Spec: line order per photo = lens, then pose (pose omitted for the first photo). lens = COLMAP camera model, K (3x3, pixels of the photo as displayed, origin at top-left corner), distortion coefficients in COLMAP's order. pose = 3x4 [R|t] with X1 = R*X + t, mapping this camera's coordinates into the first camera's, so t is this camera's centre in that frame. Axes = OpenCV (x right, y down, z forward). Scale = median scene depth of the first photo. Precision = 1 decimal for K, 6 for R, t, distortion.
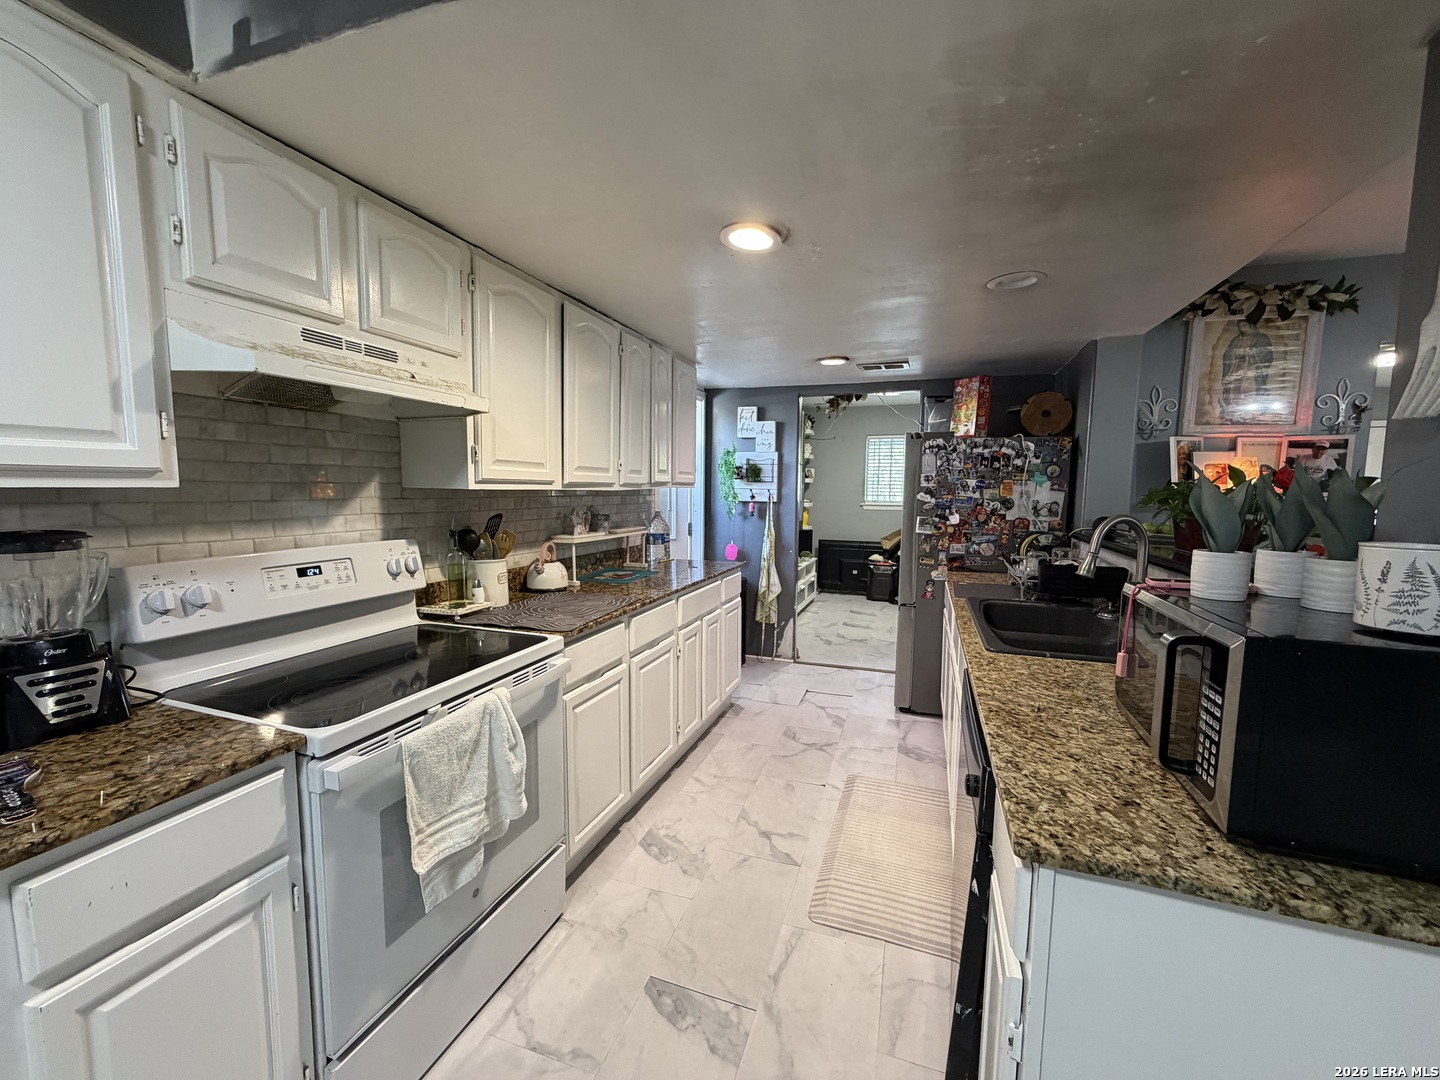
lens RADIAL K [[576.0, 0, 719.9], [0, 576.0, 540.1], [0, 0, 1]] dist [0.002571, -0.000226]
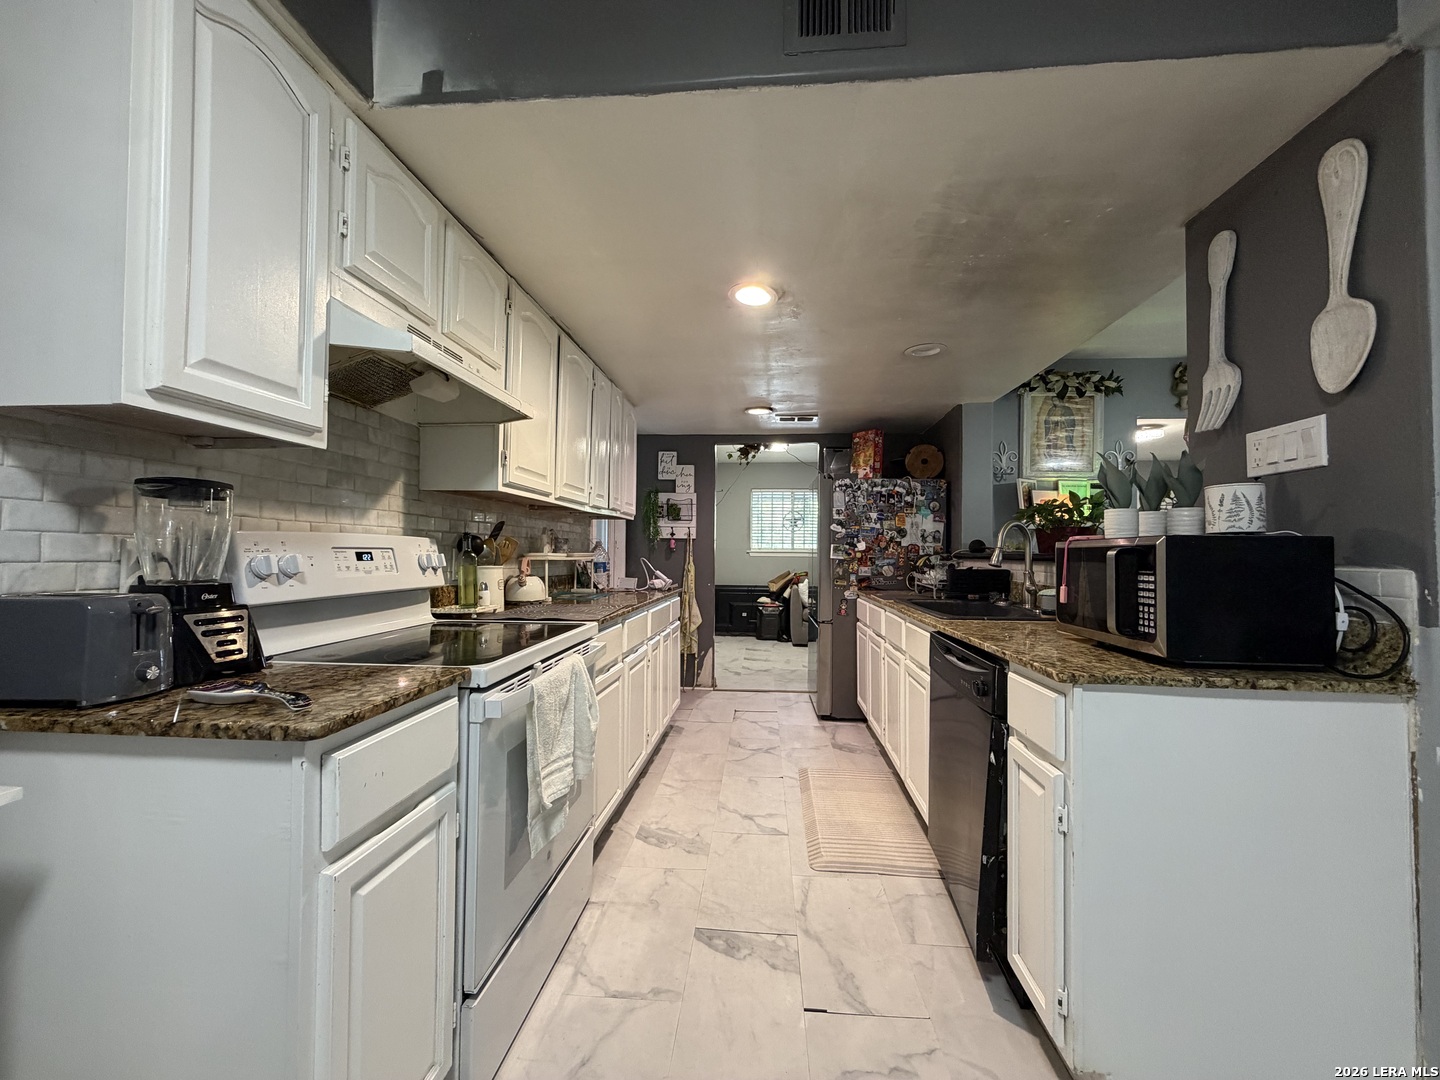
lens RADIAL K [[576.0, 0, 720.4], [0, 576.0, 540.2], [0, 0, 1]] dist [0.002571, -0.000226]
pose [[0.967925, 0.003501, 0.251216, -0.365463], [0.024322, 0.993900, -0.107565, 0.153850], [-0.250060, 0.110225, 0.961936, -0.143131]]
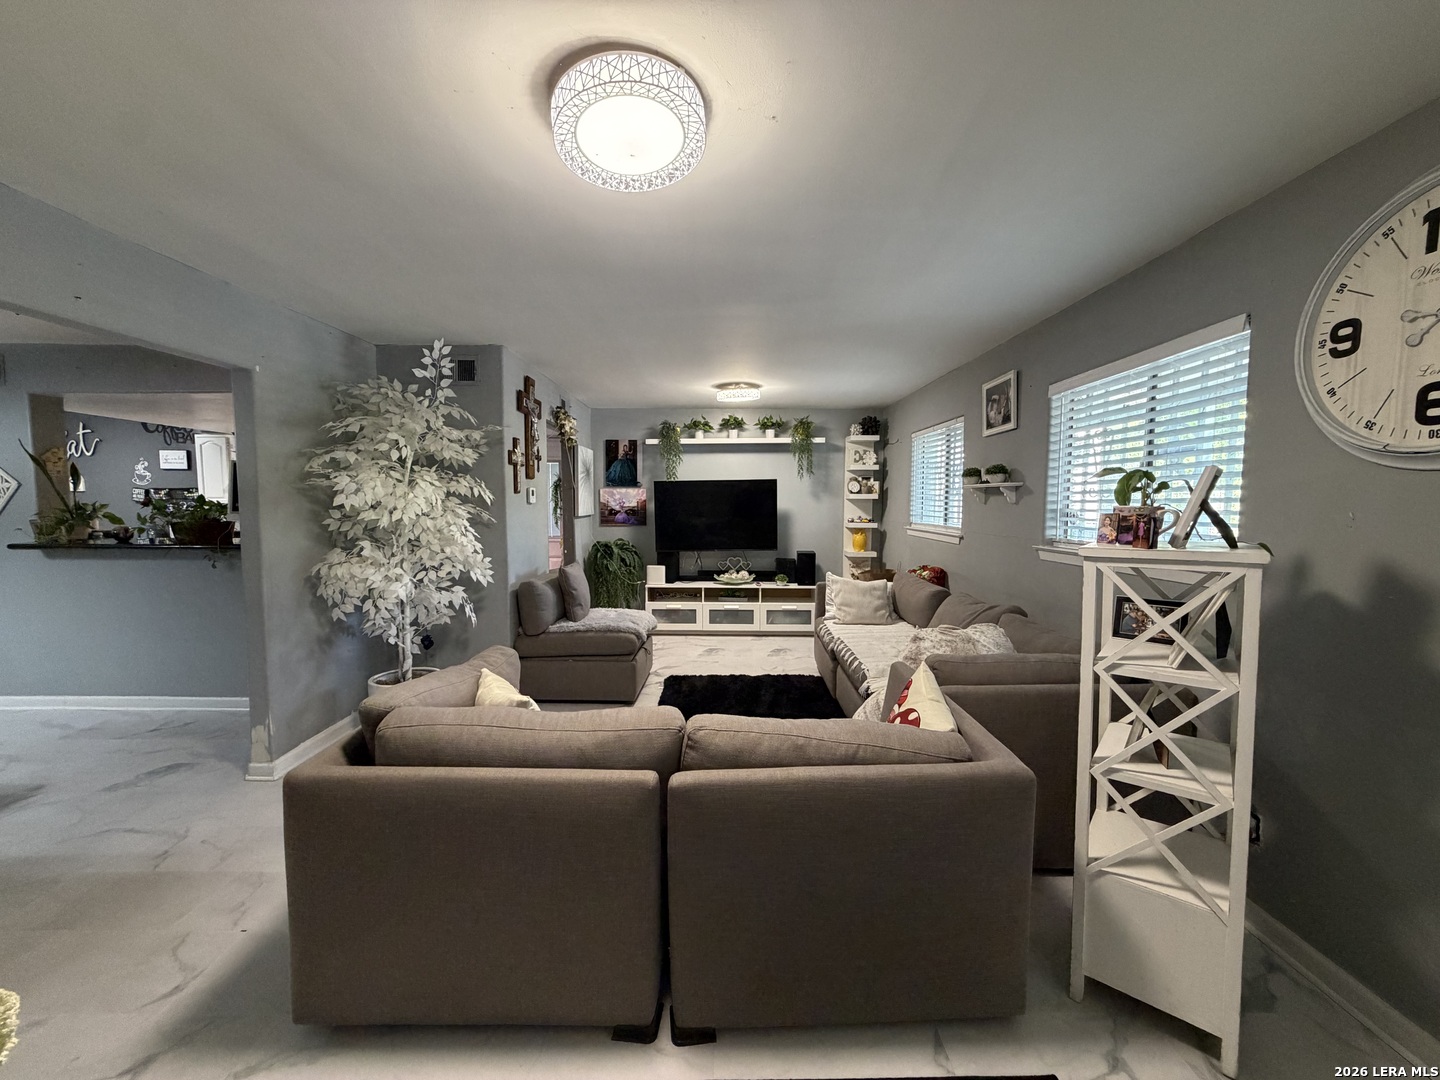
lens RADIAL K [[576.0, 0, 720.0], [0, 576.0, 539.6], [0, 0, 1]] dist [0.002571, -0.000226]
pose [[0.327220, 0.054194, -0.943393, 4.194067], [-0.083666, 0.996095, 0.028201, -0.231300], [0.941237, 0.069702, 0.330477, 2.582969]]
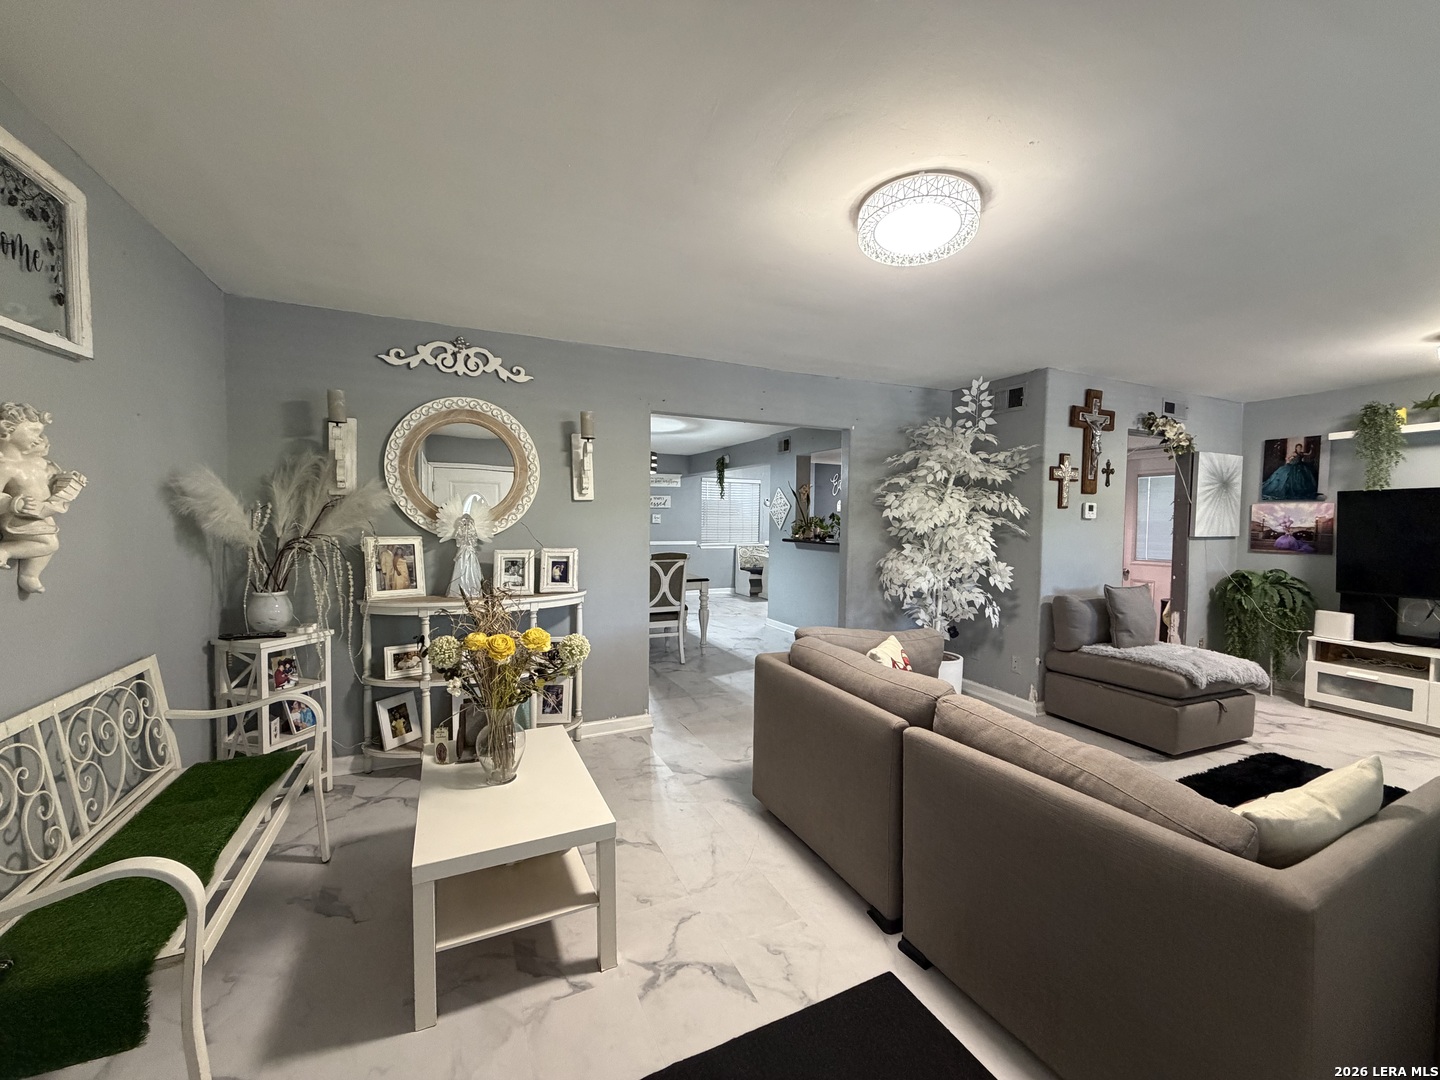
lens RADIAL K [[576.0, 0, 713.8], [0, 576.0, 536.9], [0, 0, 1]] dist [0.002571, -0.000226]
pose [[-0.722097, 0.003173, -0.691784, 4.395938], [-0.082684, 0.992425, 0.090860, -0.267028], [0.686832, 0.122809, -0.716365, 3.381712]]
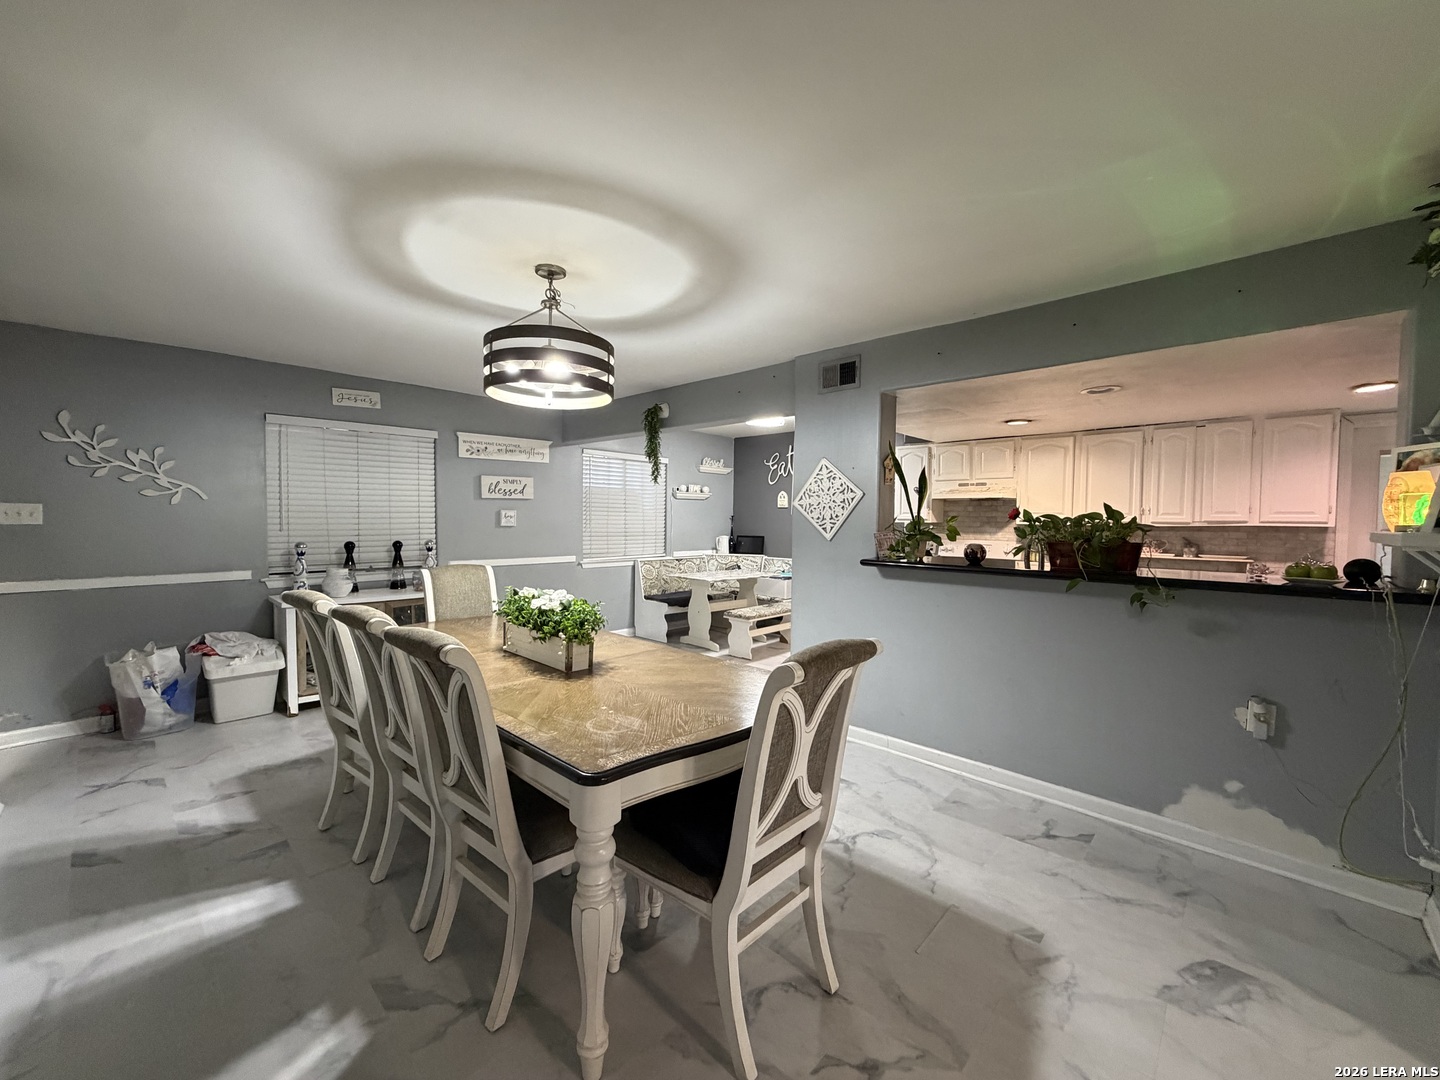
lens RADIAL K [[576.0, 0, 714.8], [0, 576.0, 540.0], [0, 0, 1]] dist [0.002571, -0.000226]
pose [[-0.410853, 0.018891, -0.911506, 3.174641], [-0.097497, 0.993142, 0.064529, -0.057674], [0.906473, 0.115381, -0.406194, 0.985396]]
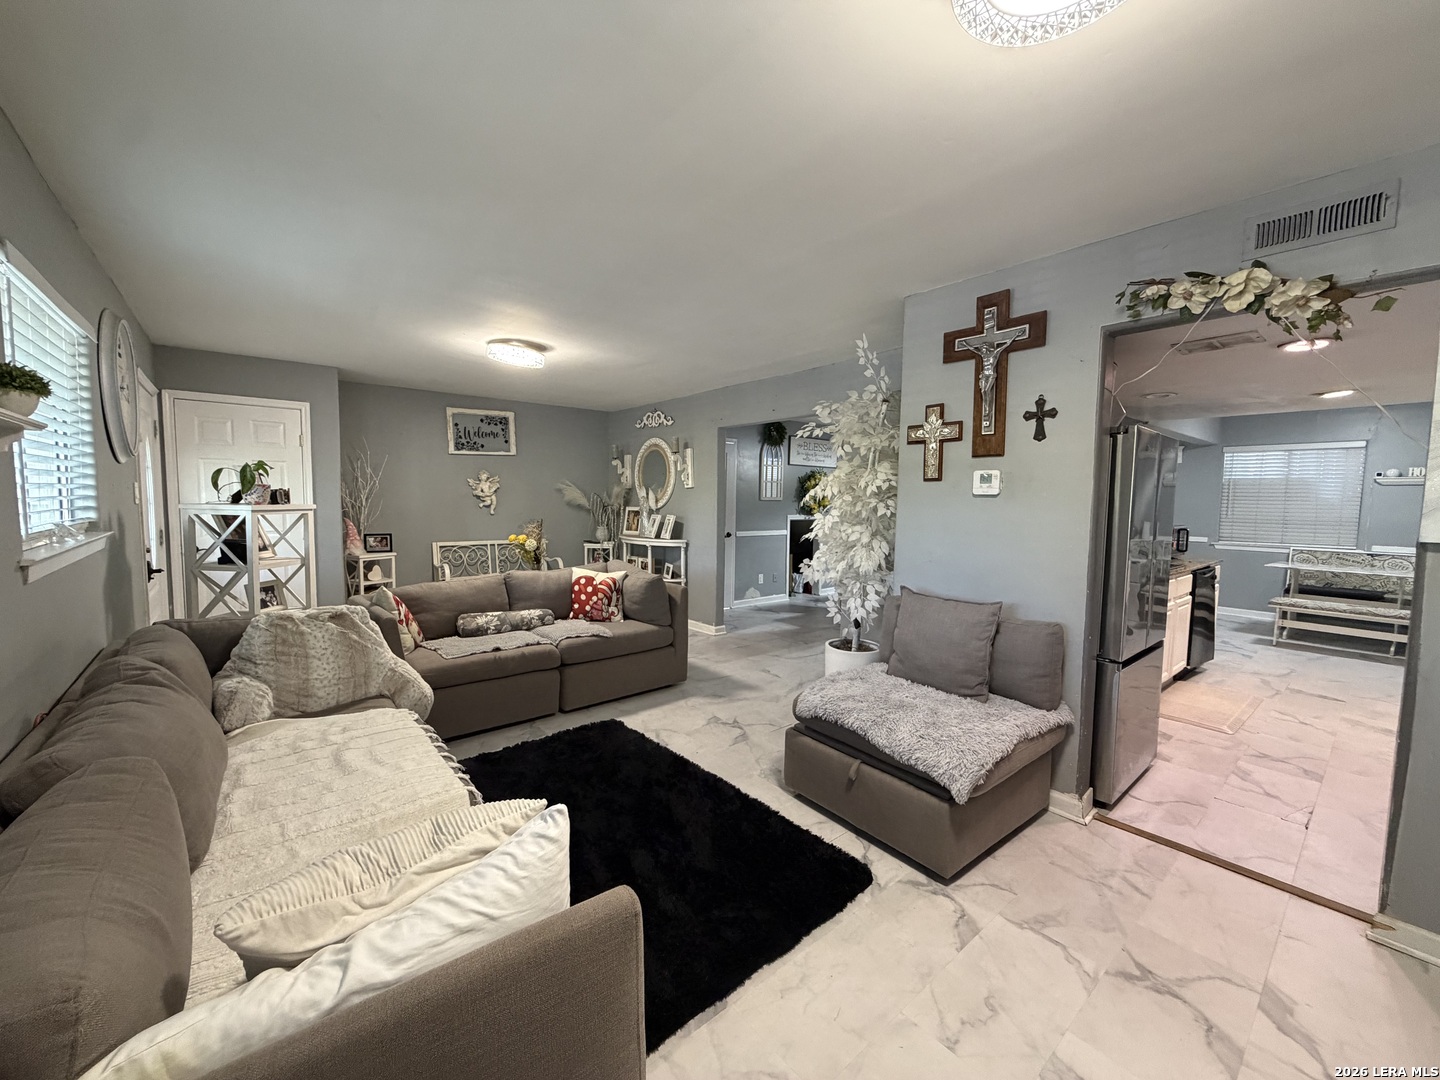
lens RADIAL K [[576.0, 0, 724.9], [0, 576.0, 537.9], [0, 0, 1]] dist [0.002571, -0.000226]
pose [[-0.857949, -0.057570, 0.510498, 0.988726], [0.023637, 0.988225, 0.151168, -0.408574], [-0.513190, 0.141762, -0.846487, 4.572310]]
